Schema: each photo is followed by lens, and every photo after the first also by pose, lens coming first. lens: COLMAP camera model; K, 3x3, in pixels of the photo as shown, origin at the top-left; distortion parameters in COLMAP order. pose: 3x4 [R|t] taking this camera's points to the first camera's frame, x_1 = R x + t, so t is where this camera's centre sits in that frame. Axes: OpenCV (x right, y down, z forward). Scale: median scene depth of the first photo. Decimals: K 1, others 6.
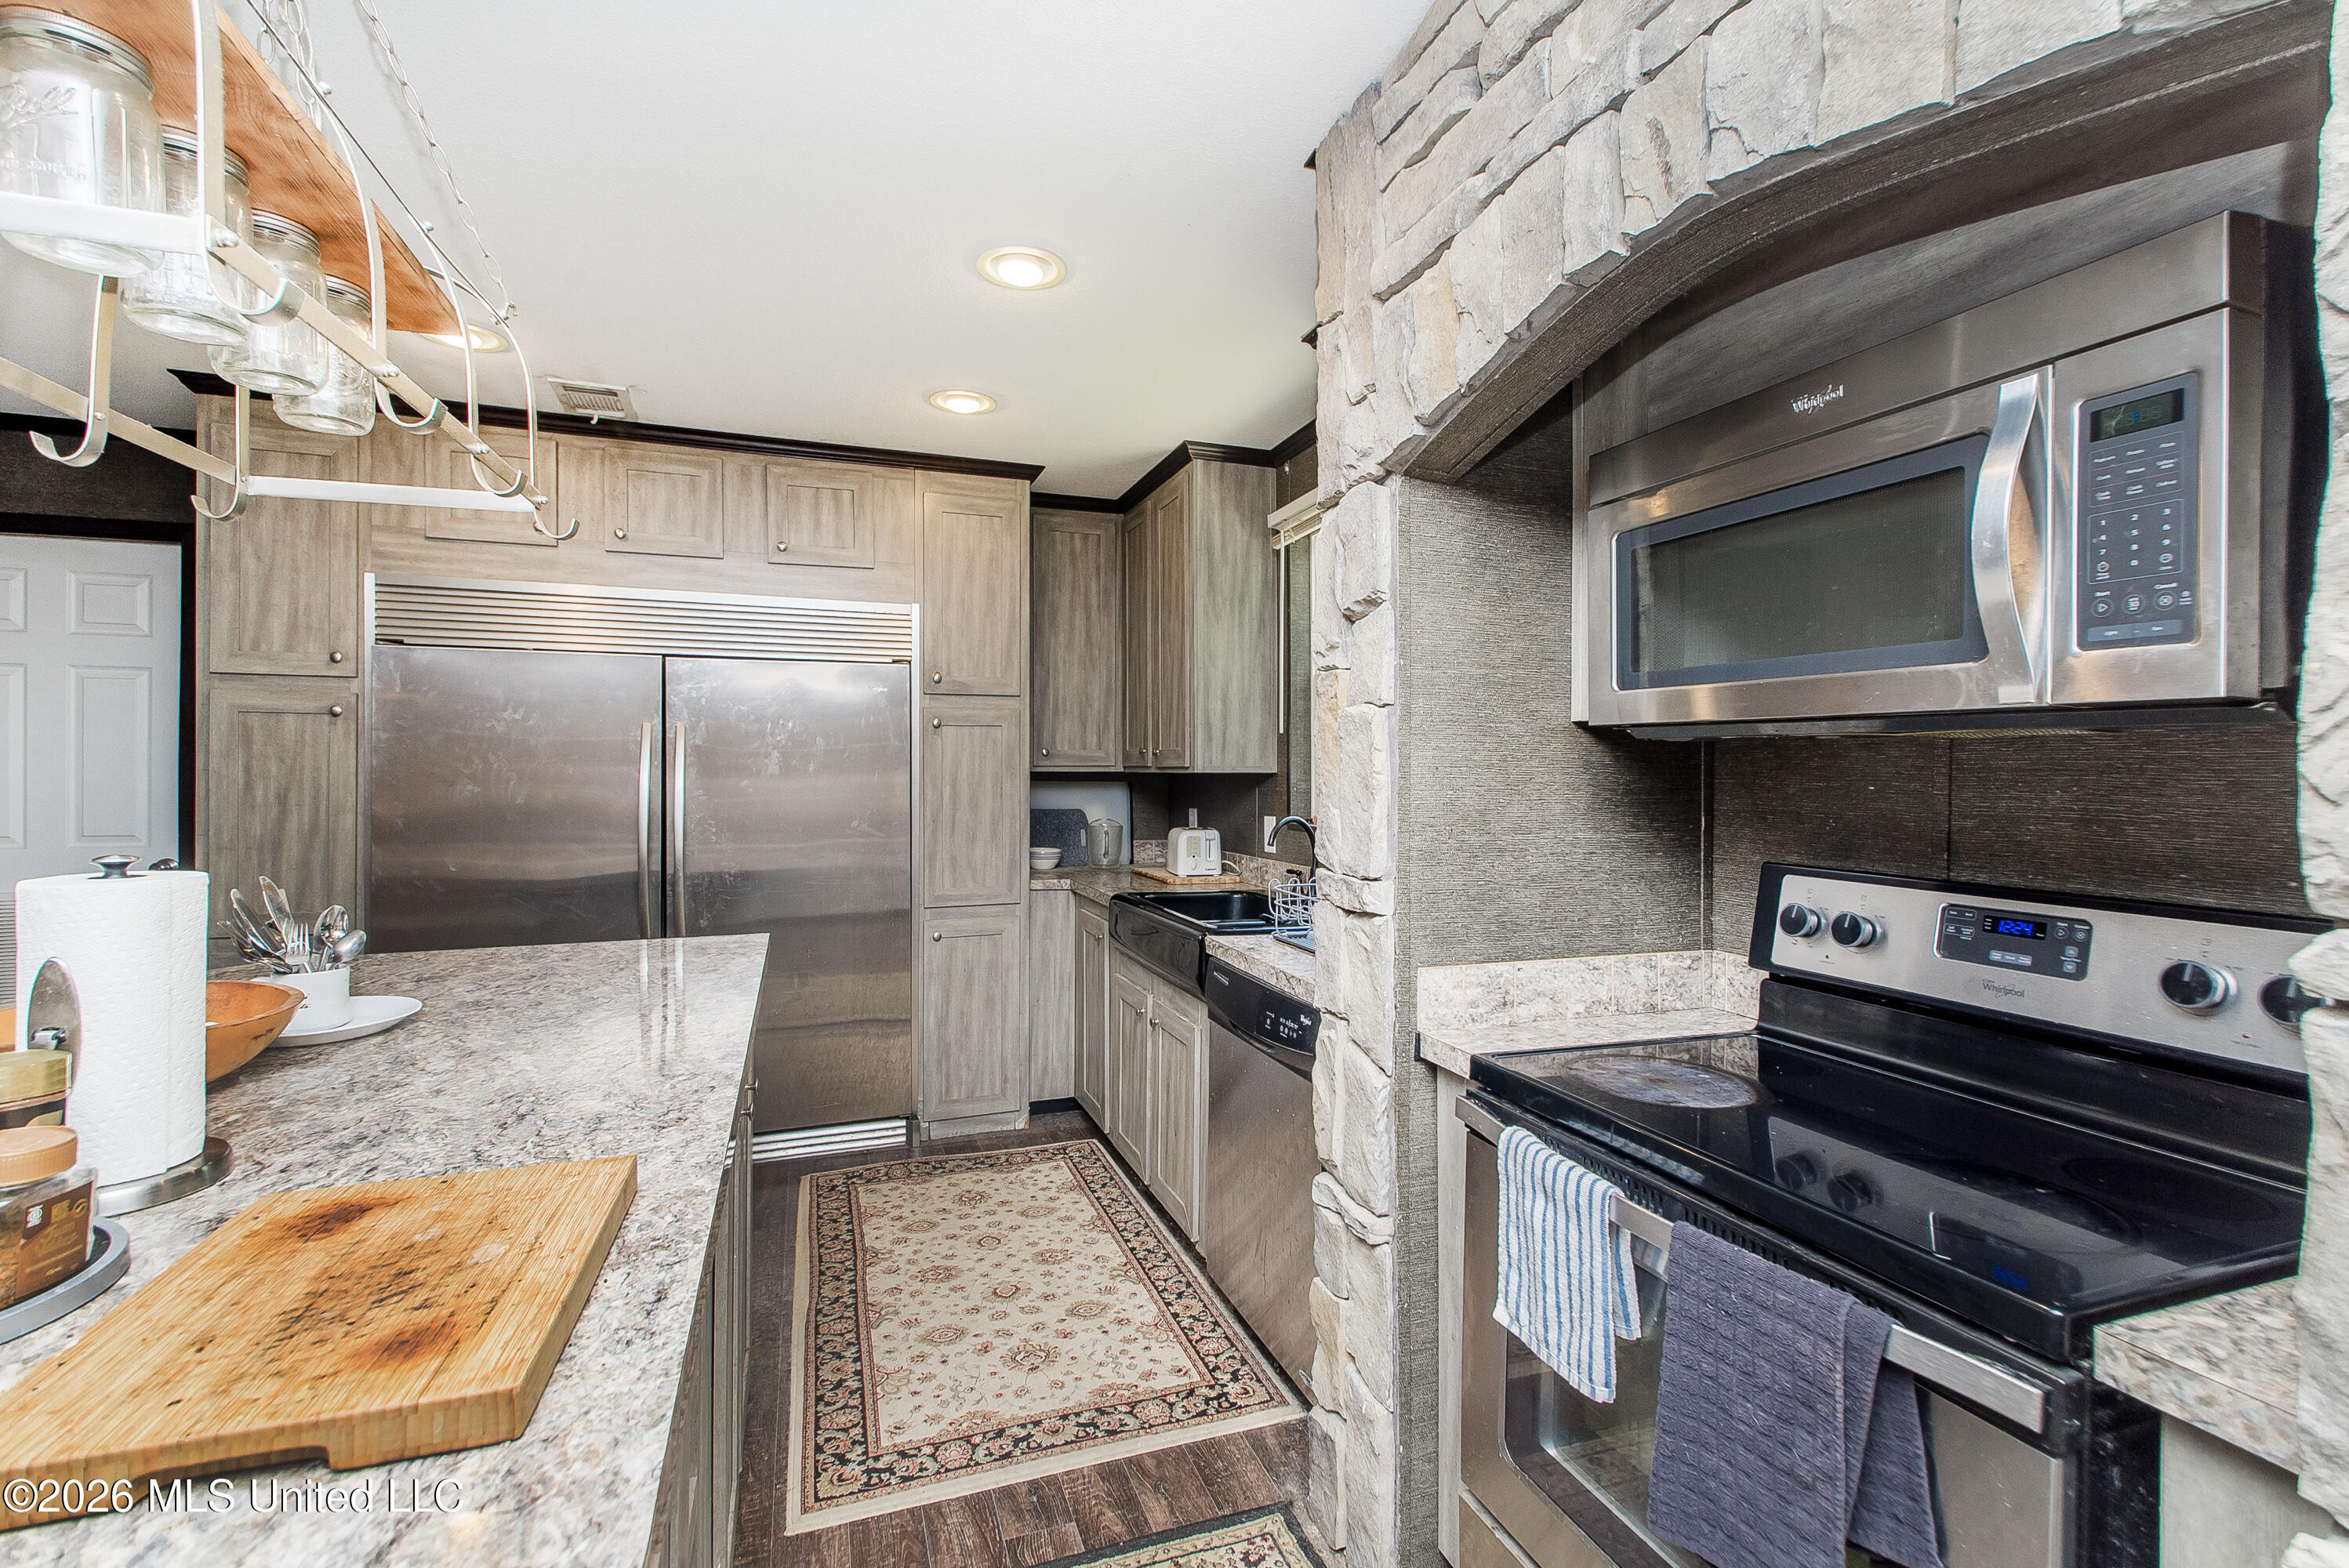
lens RADIAL K [[1033.1, 0, 1183.6], [0, 1033.1, 775.0], [0, 0, 1]] dist [0.000725, -0.000004]
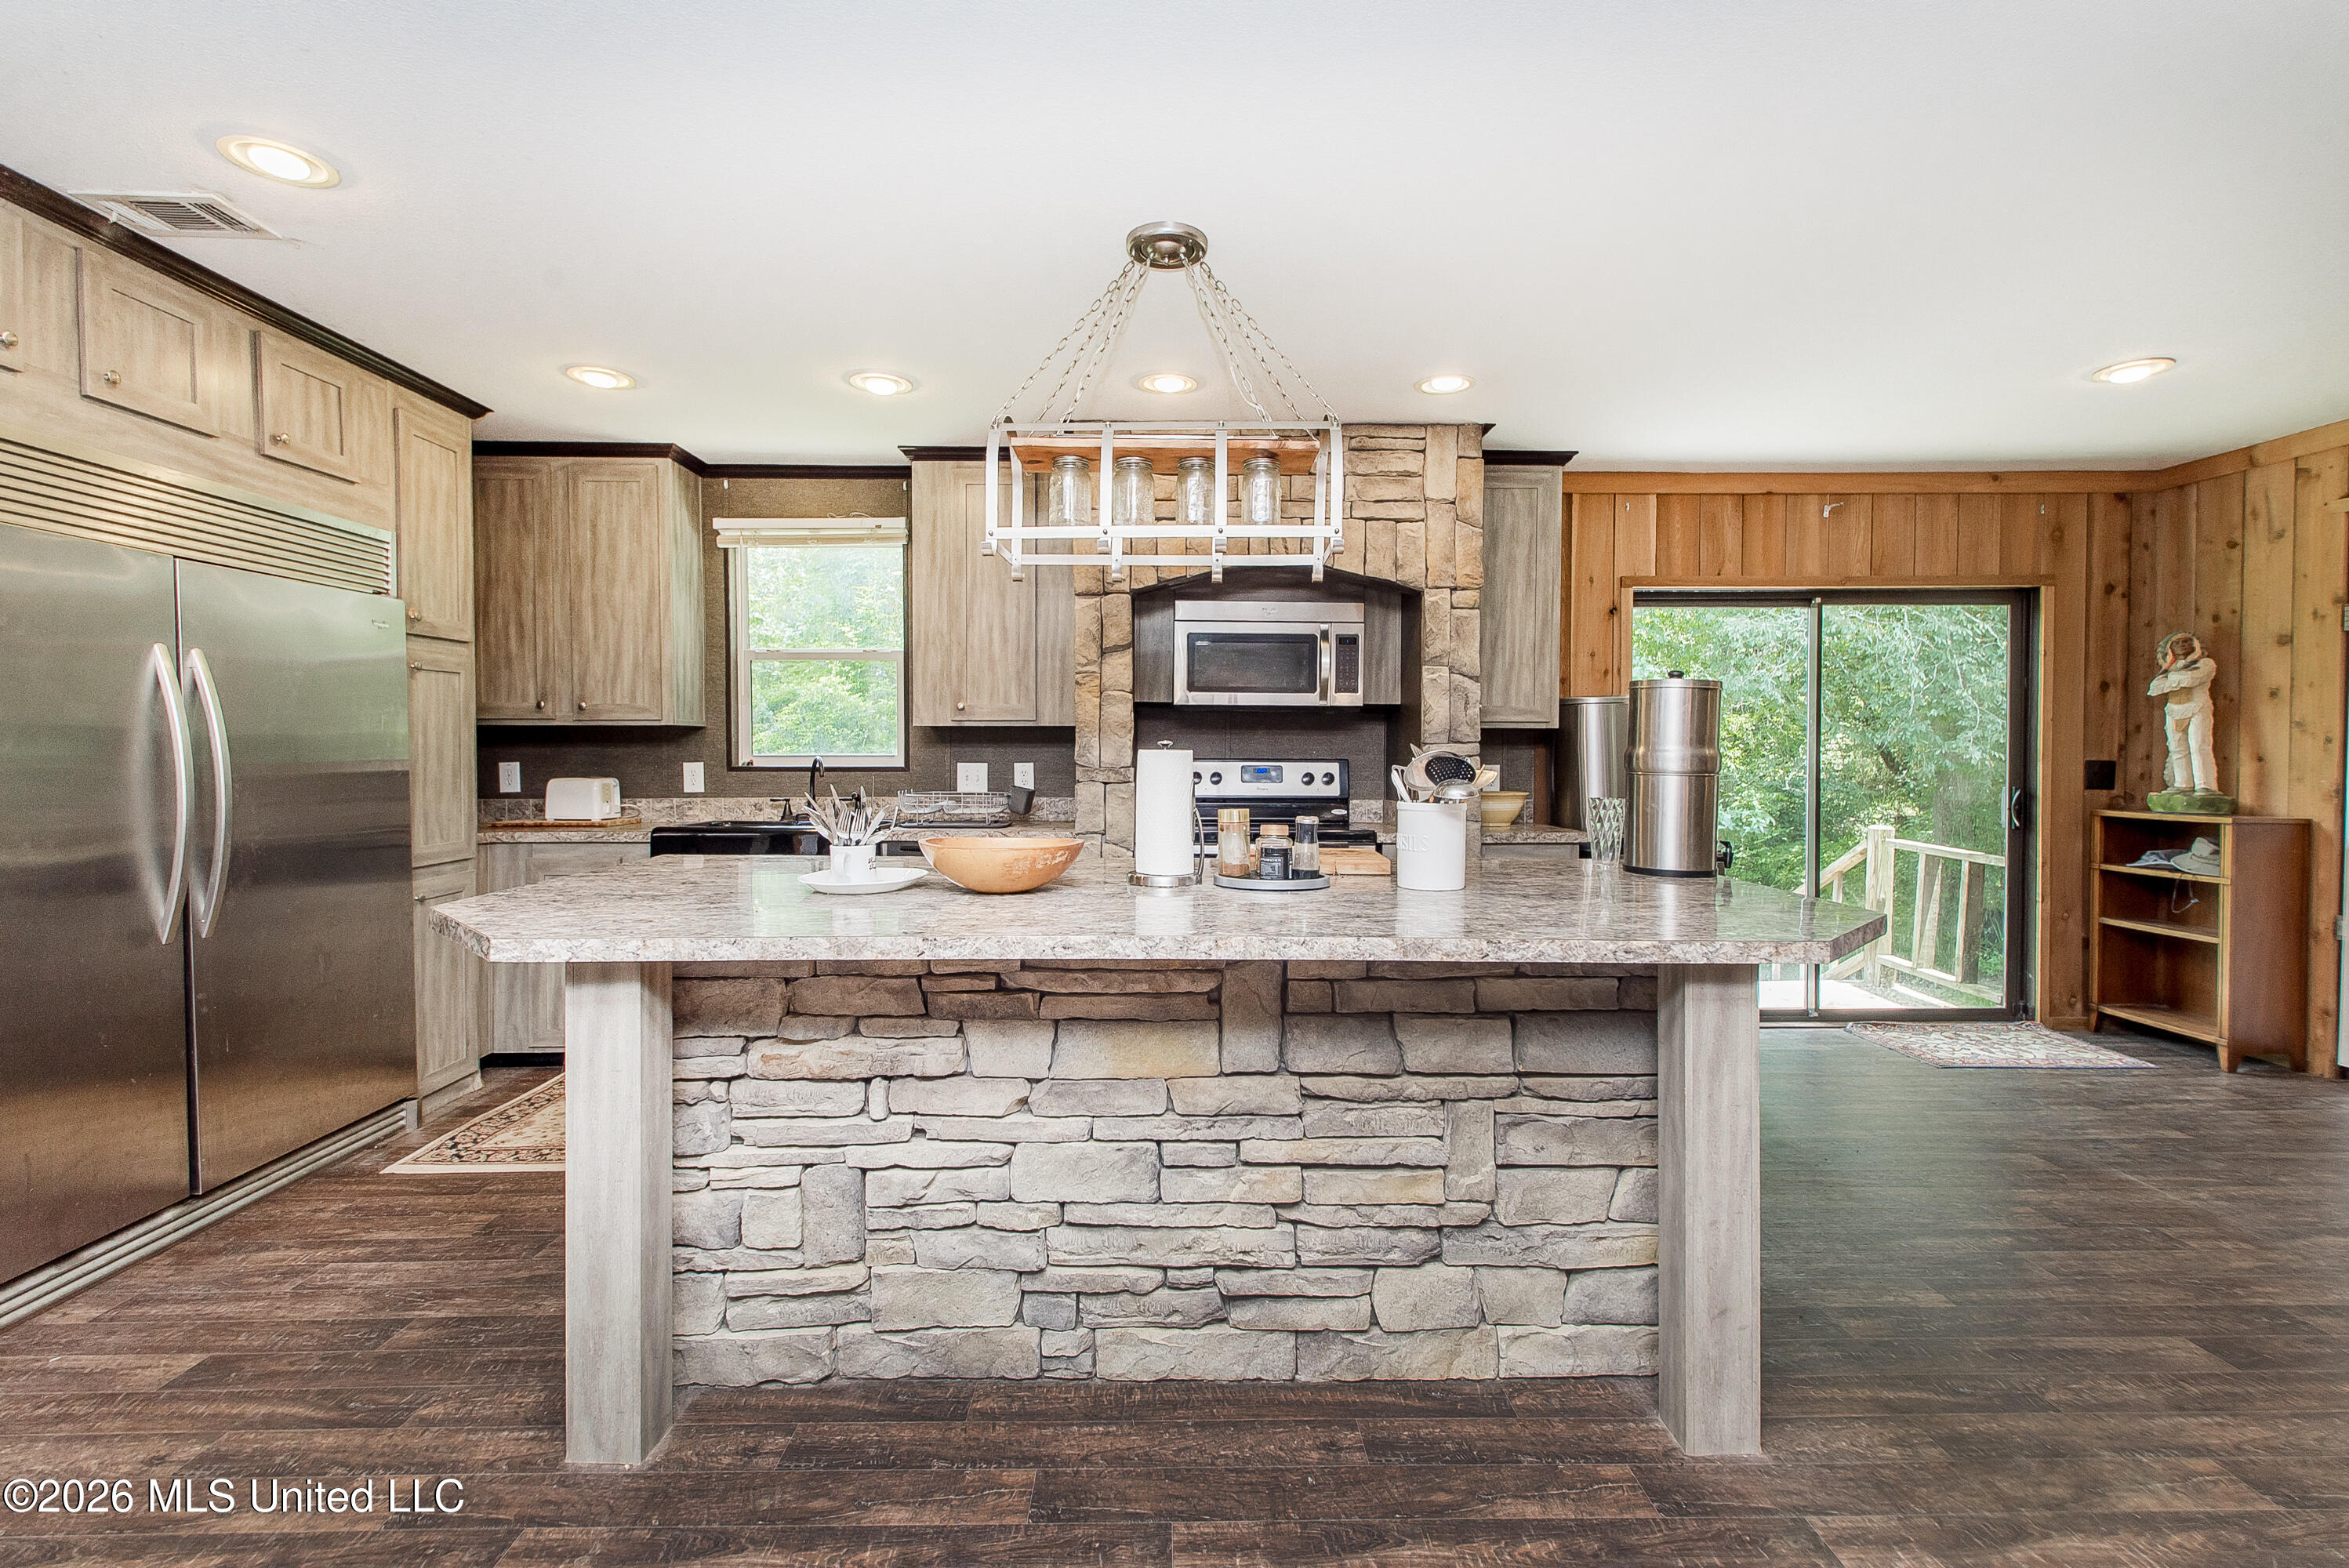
lens RADIAL K [[1039.8, 0, 1201.3], [0, 1039.8, 766.7], [0, 0, 1]] dist [0.007523, -0.000755]
pose [[0.315069, -0.020555, 0.948846, -1.084927], [0.005808, 0.999788, 0.019730, 0.029913], [-0.949051, -0.000705, 0.315122, 0.056169]]
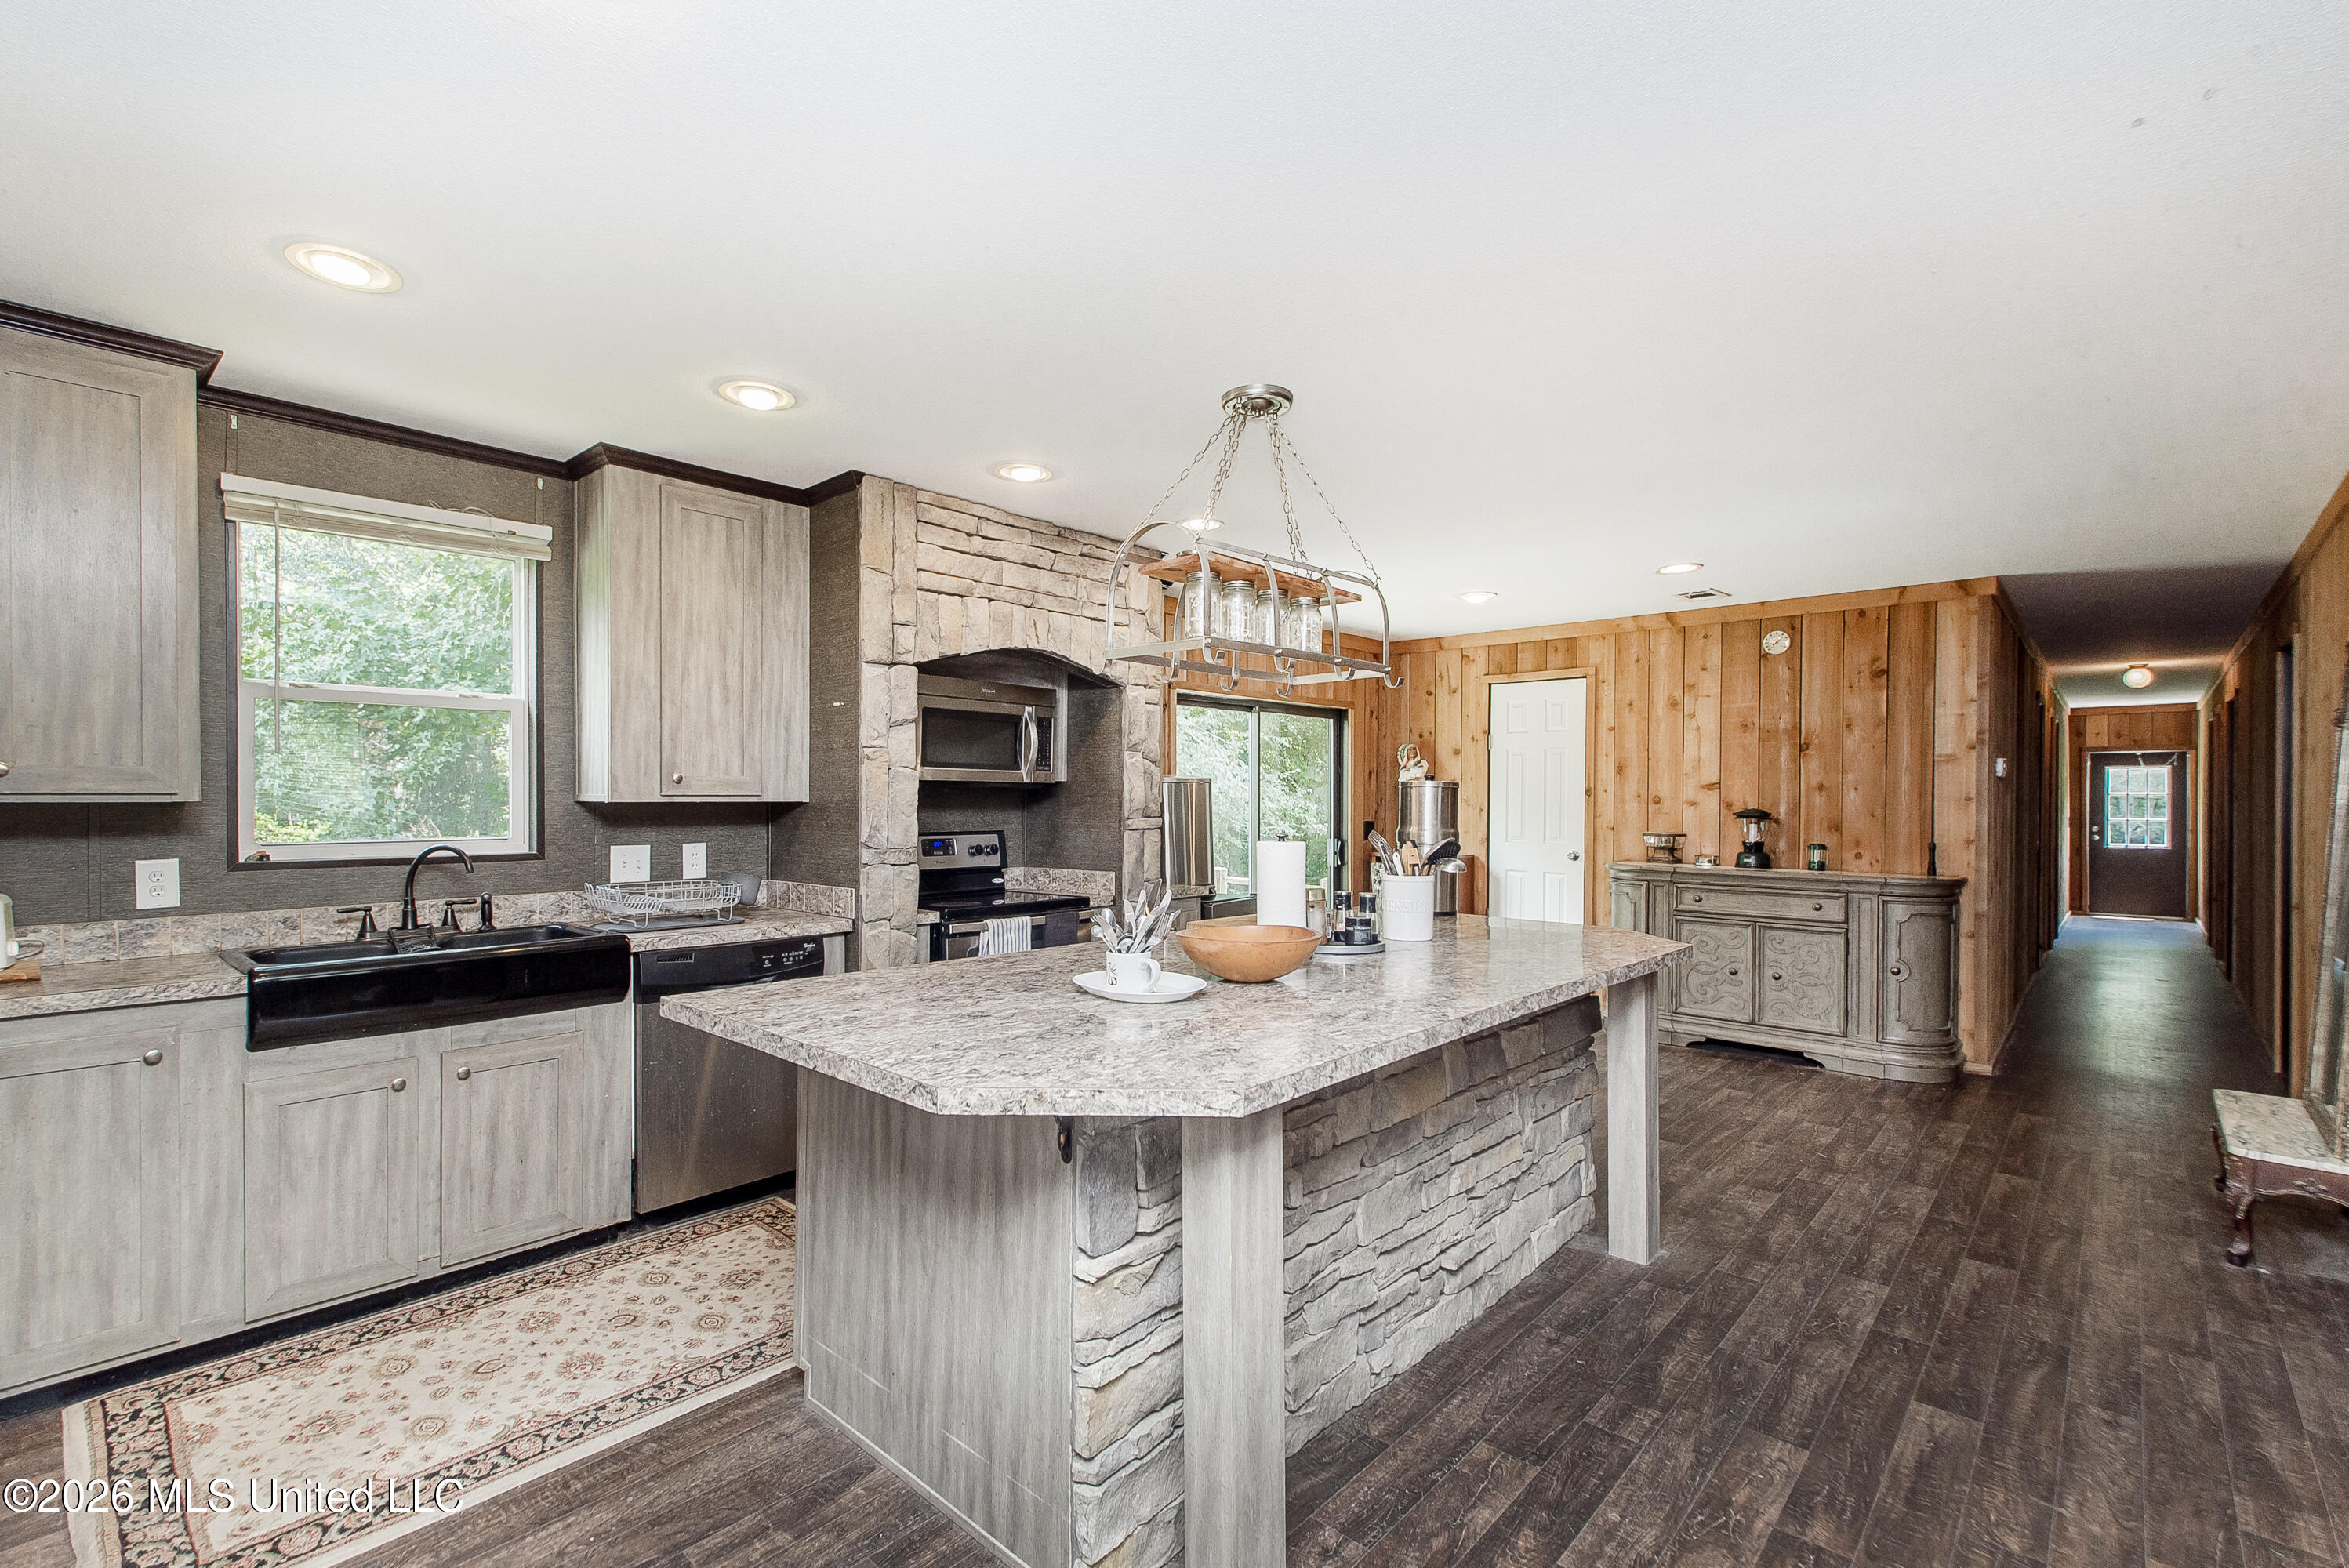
lens RADIAL K [[1037.9, 0, 1140.6], [0, 1037.9, 783.2], [0, 0, 1]] dist [0.021376, -0.000330]
pose [[-0.455068, 0.005783, 0.890438, -1.105942], [-0.001665, 0.999972, -0.007345, -0.011180], [-0.890455, -0.004825, -0.455045, 0.861551]]
